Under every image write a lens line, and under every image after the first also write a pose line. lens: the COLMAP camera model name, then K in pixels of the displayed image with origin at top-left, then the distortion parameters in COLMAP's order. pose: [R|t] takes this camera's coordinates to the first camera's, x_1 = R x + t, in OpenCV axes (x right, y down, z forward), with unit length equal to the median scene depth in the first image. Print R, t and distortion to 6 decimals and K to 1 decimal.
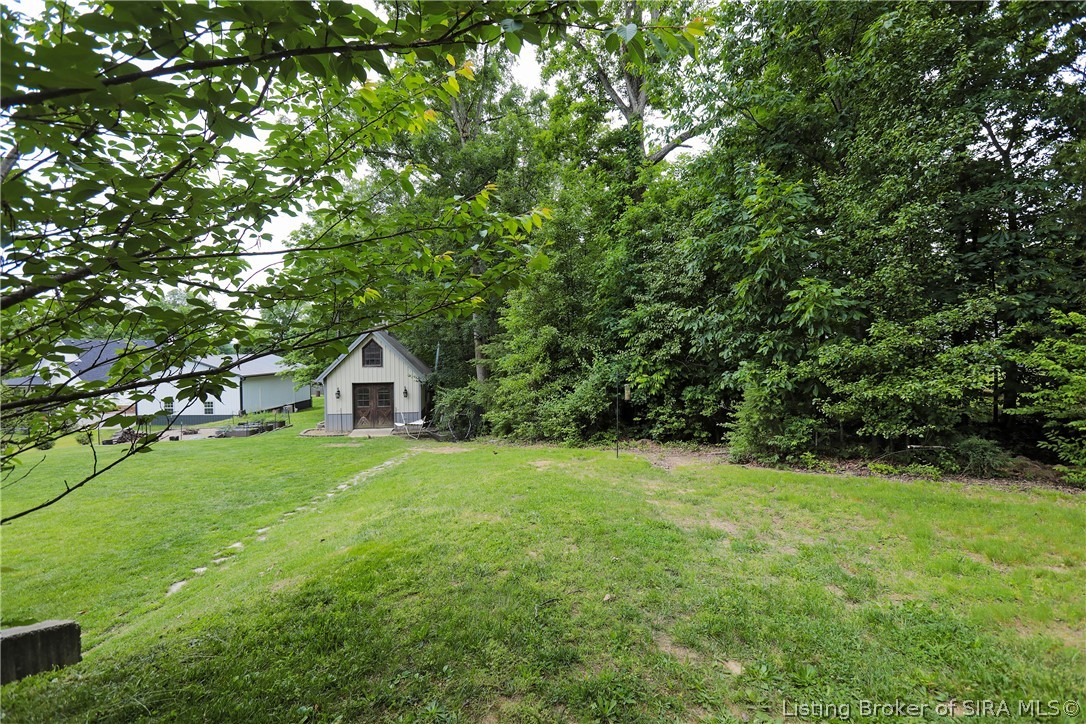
lens RADIAL K [[488.7, 0, 543.0], [0, 488.7, 362.0], [0, 0, 1]] dist [0.001362, 0.001079]
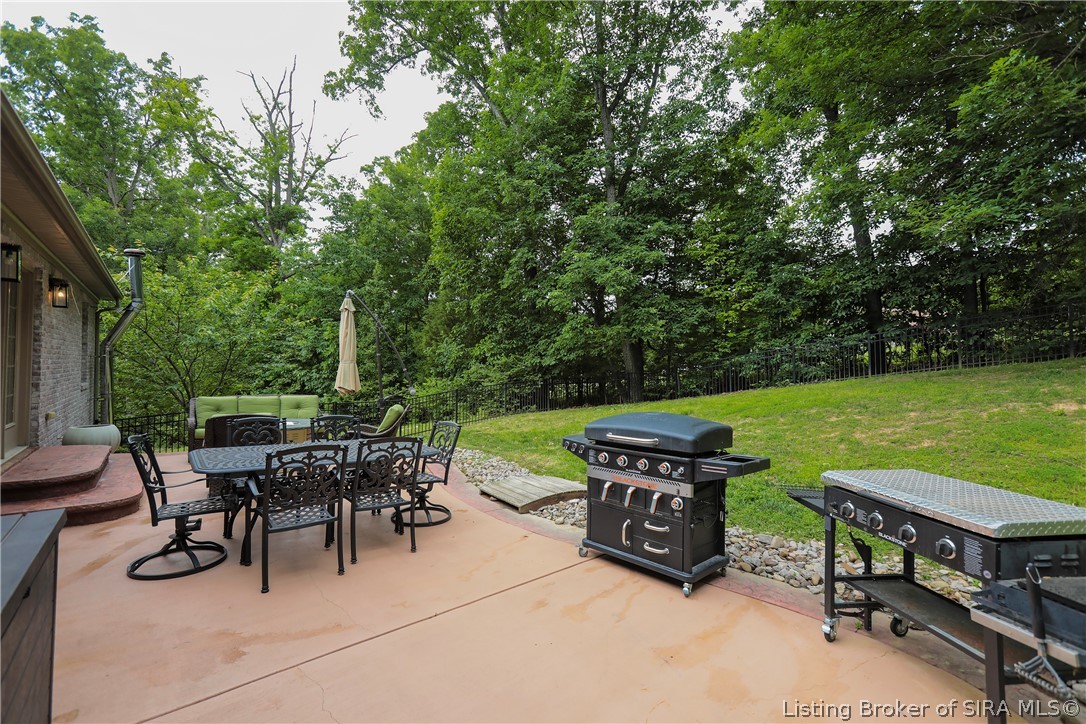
lens RADIAL K [[488.7, 0, 543.0], [0, 488.7, 362.0], [0, 0, 1]] dist [0.001362, 0.001079]
pose [[0.763594, 0.022022, 0.645321, -0.245900], [0.003523, 0.999261, -0.038269, -0.043335], [-0.645687, 0.031496, 0.762952, -1.123298]]
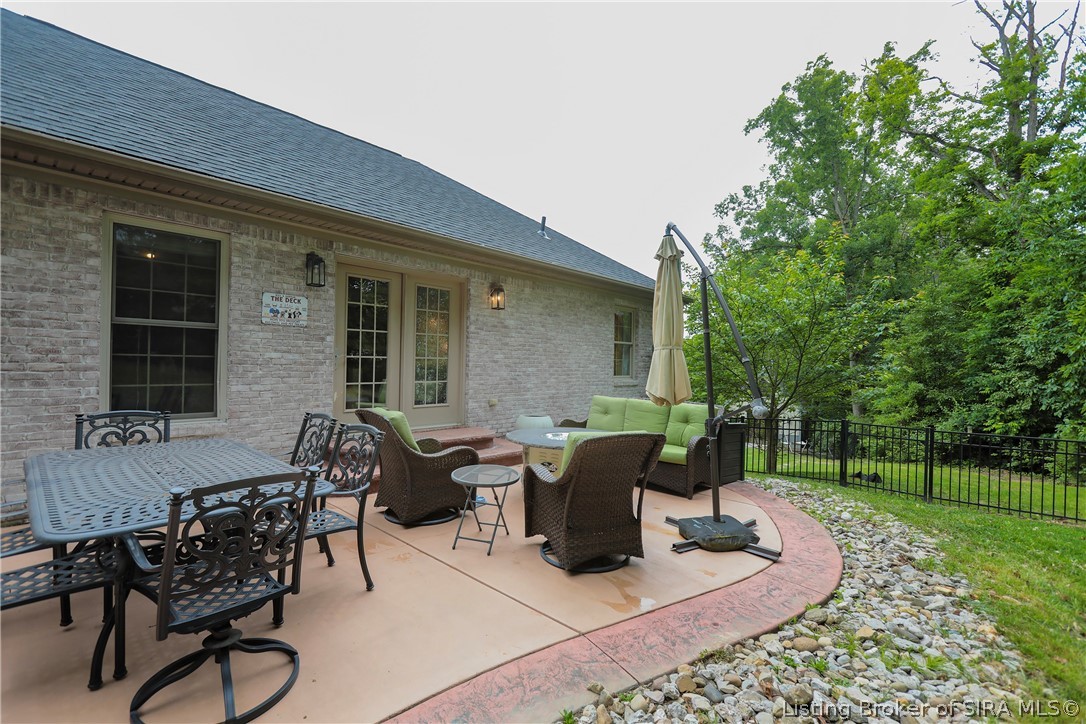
lens RADIAL K [[488.7, 0, 543.0], [0, 488.7, 362.0], [0, 0, 1]] dist [0.001362, 0.001079]
pose [[0.775214, 0.011730, -0.631589, 0.070138], [-0.039848, 0.998744, -0.030360, -0.046335], [0.630440, 0.048703, 0.774708, -0.837554]]
